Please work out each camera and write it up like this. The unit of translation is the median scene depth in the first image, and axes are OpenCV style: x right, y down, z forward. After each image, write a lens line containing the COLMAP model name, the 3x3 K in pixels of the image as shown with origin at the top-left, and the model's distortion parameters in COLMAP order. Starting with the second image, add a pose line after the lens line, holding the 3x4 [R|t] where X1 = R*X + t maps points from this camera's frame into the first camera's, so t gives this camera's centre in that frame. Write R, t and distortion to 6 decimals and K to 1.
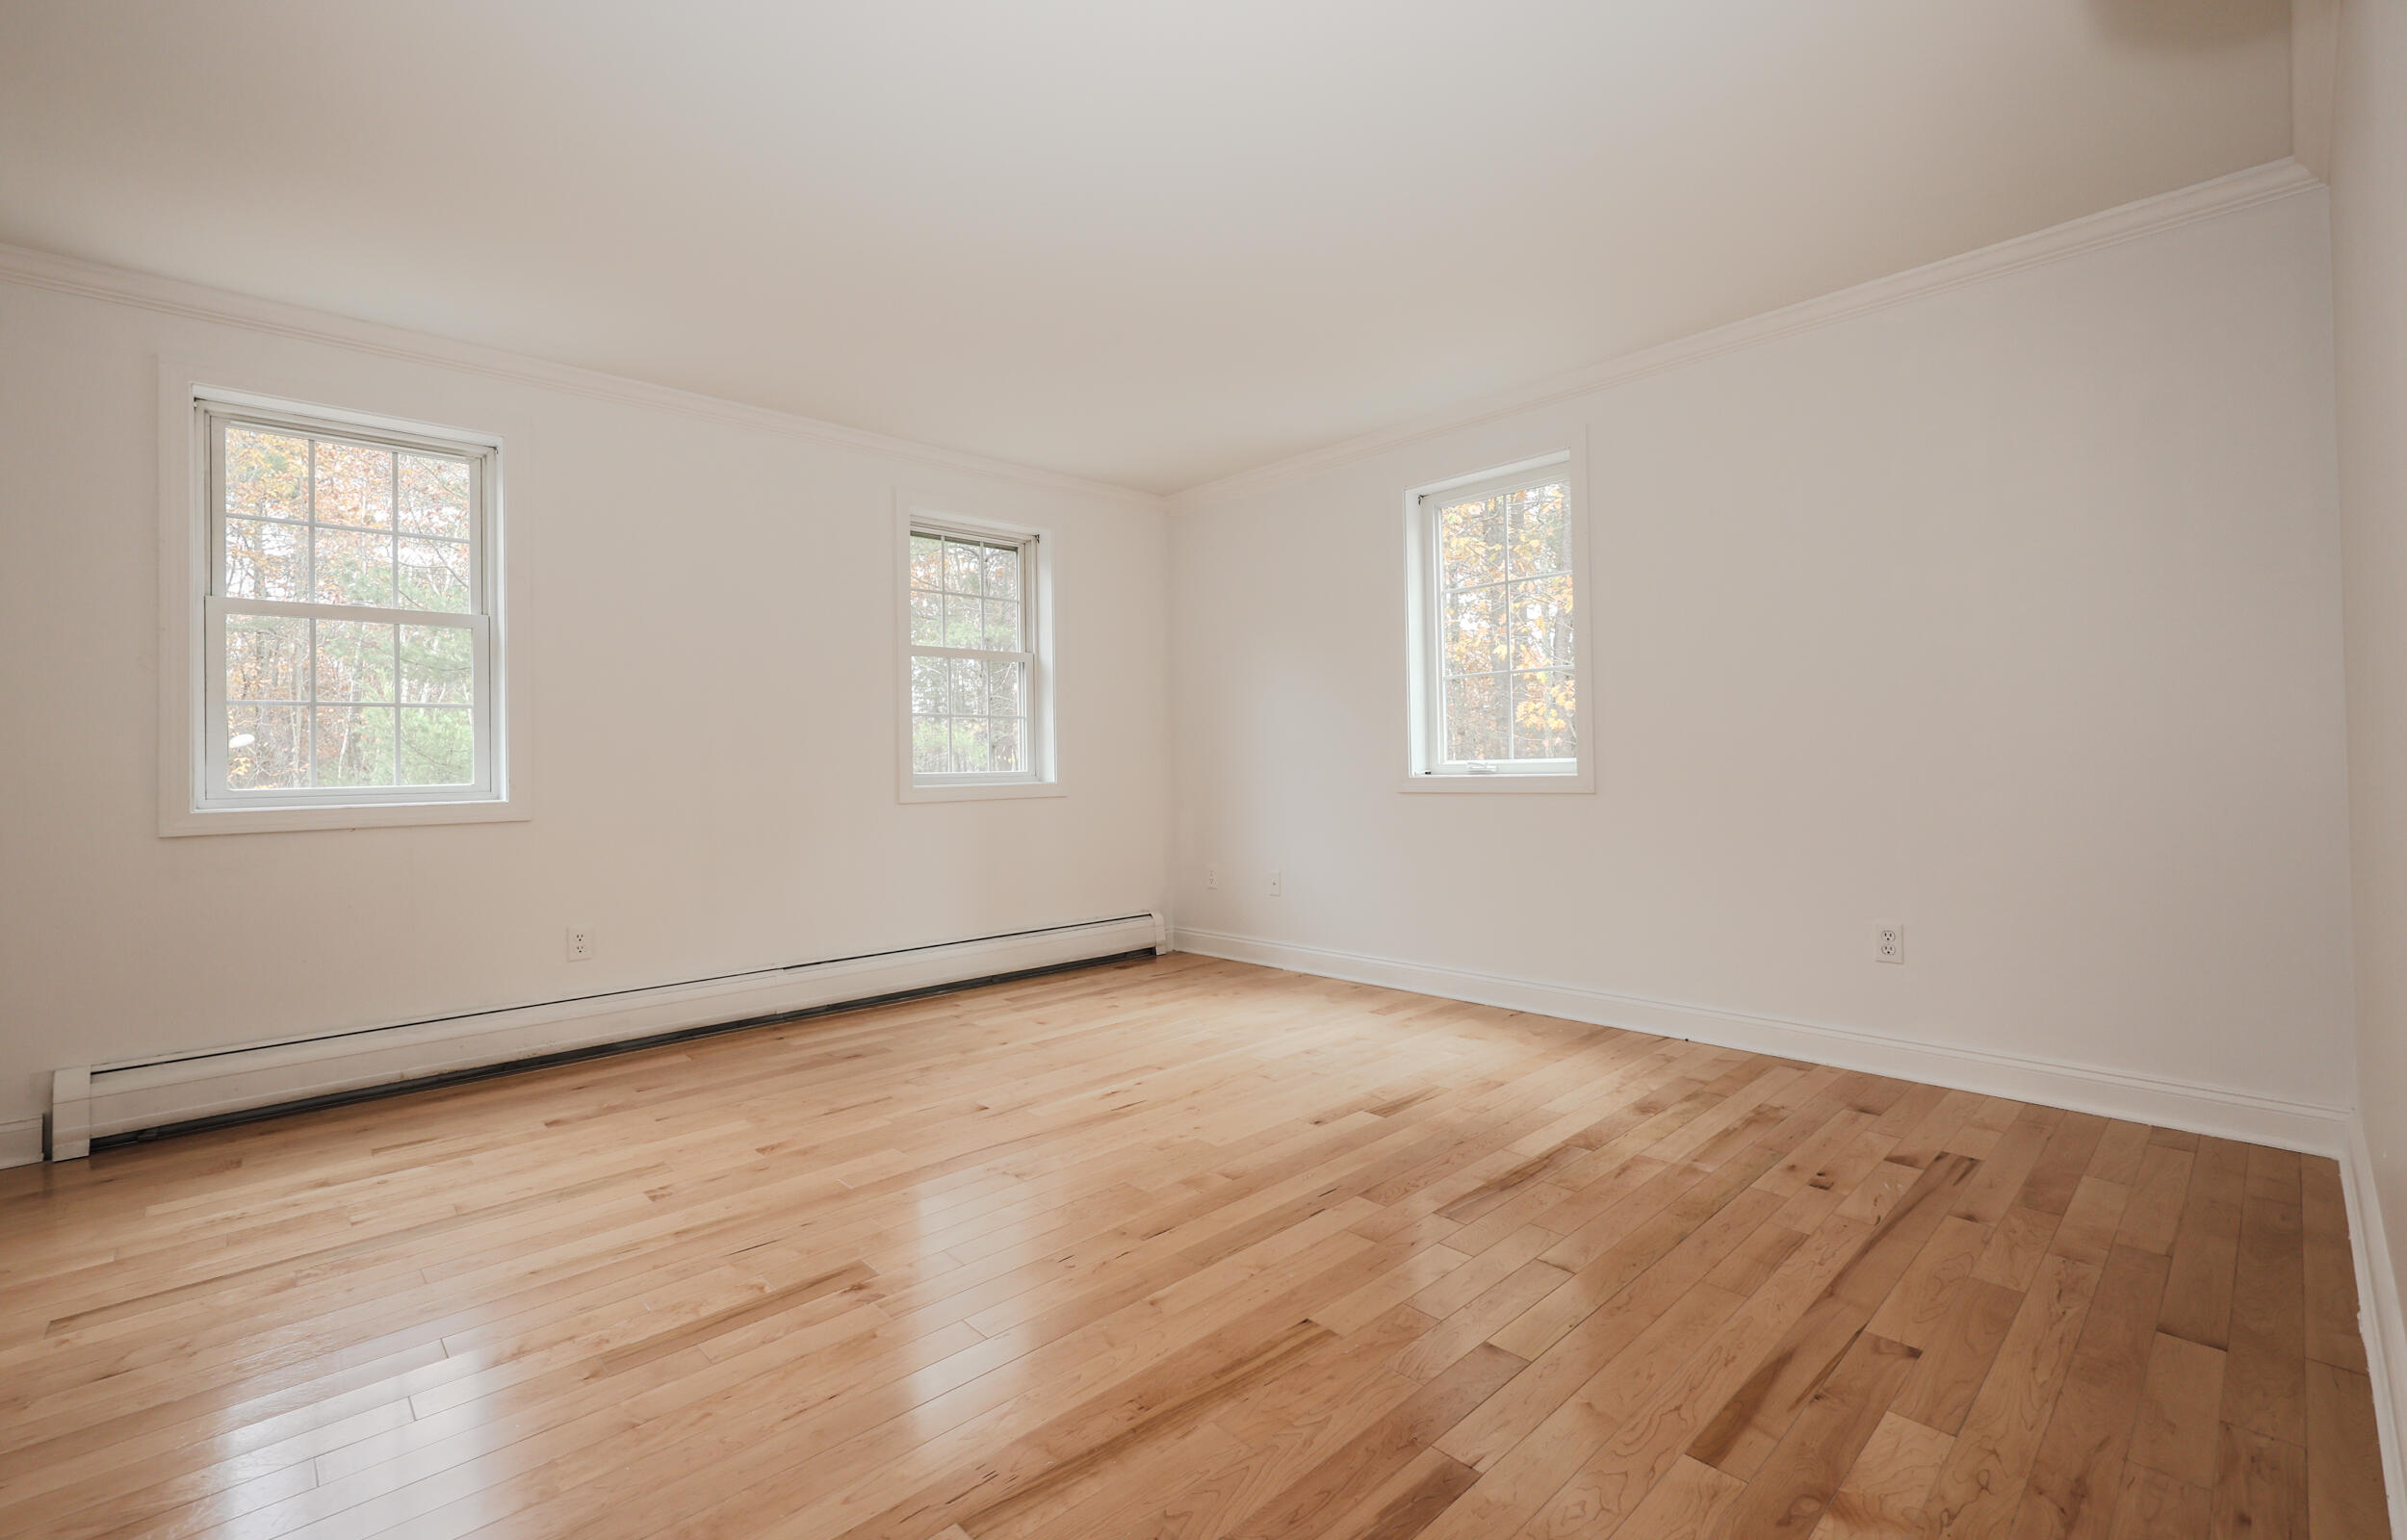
lens RADIAL K [[1024.7, 0, 1220.1], [0, 1024.7, 762.4], [0, 0, 1]] dist [0.004395, 0.000165]
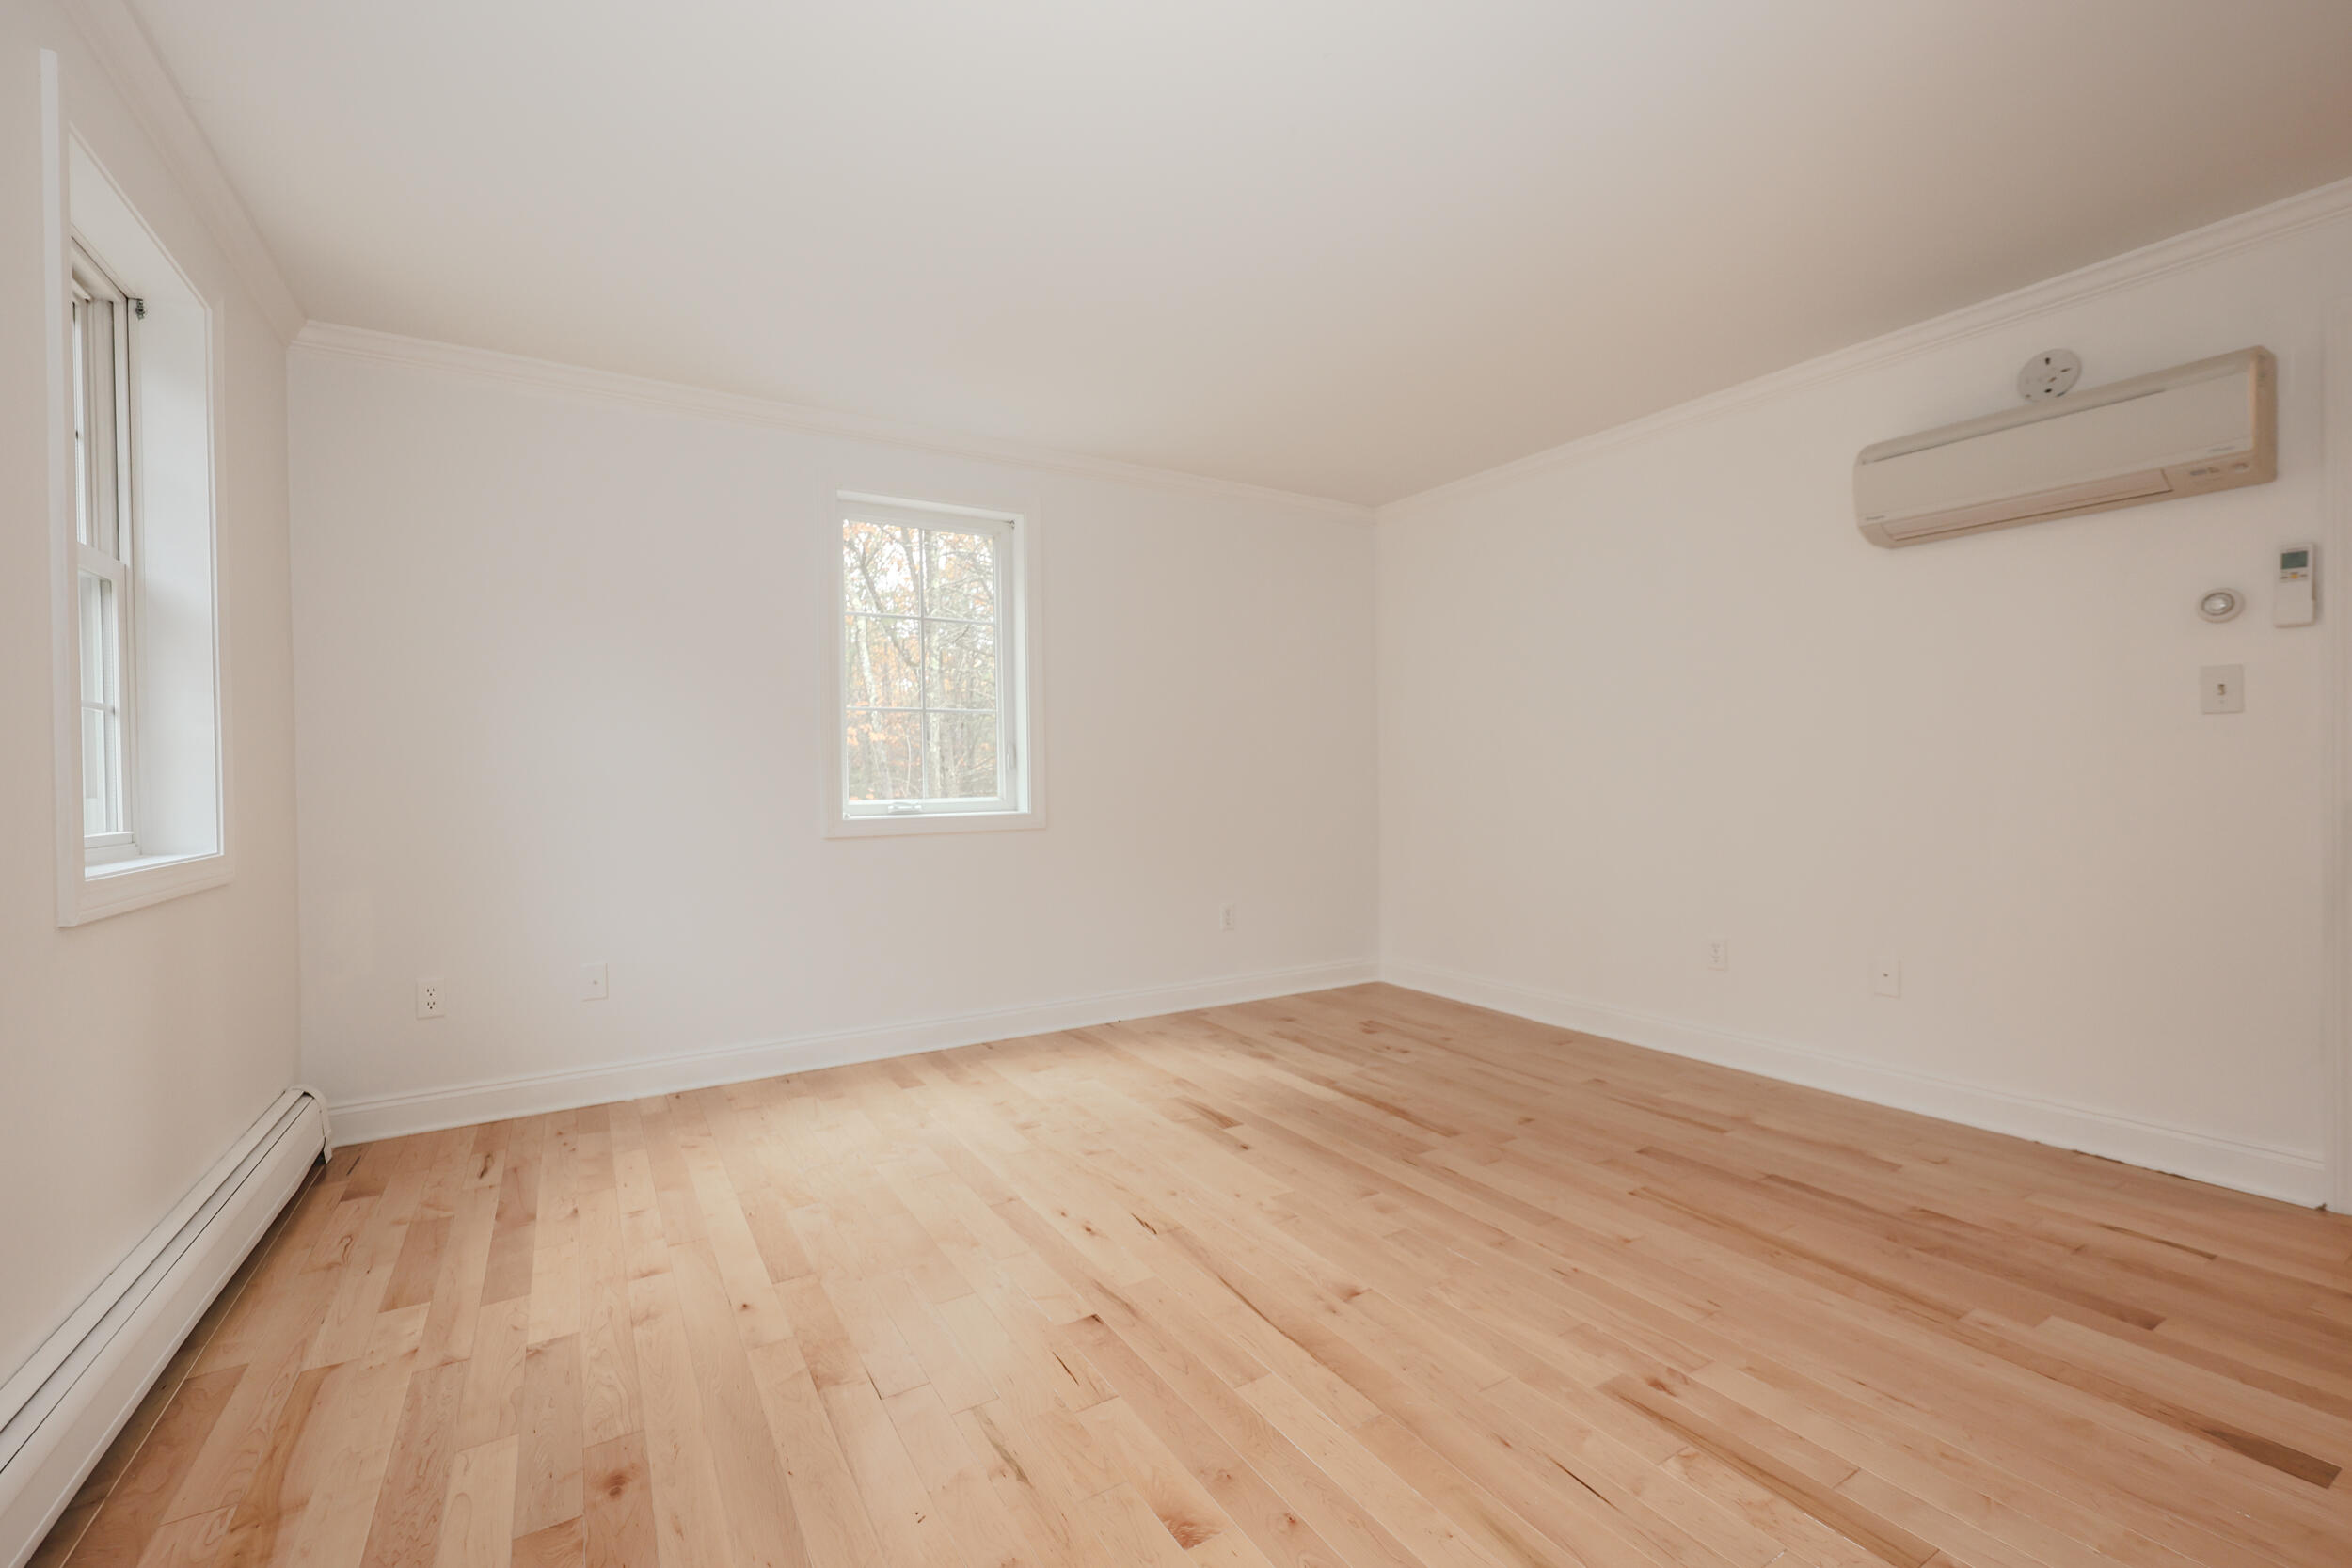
lens RADIAL K [[983.2, 0, 1170.5], [0, 983.2, 796.5], [0, 0, 1]] dist [0.002437, 0.000228]
pose [[0.226953, -0.004300, 0.973896, -0.882071], [0.002927, 0.999989, 0.003733, -0.010743], [-0.973901, 0.002003, 0.226963, 0.829890]]
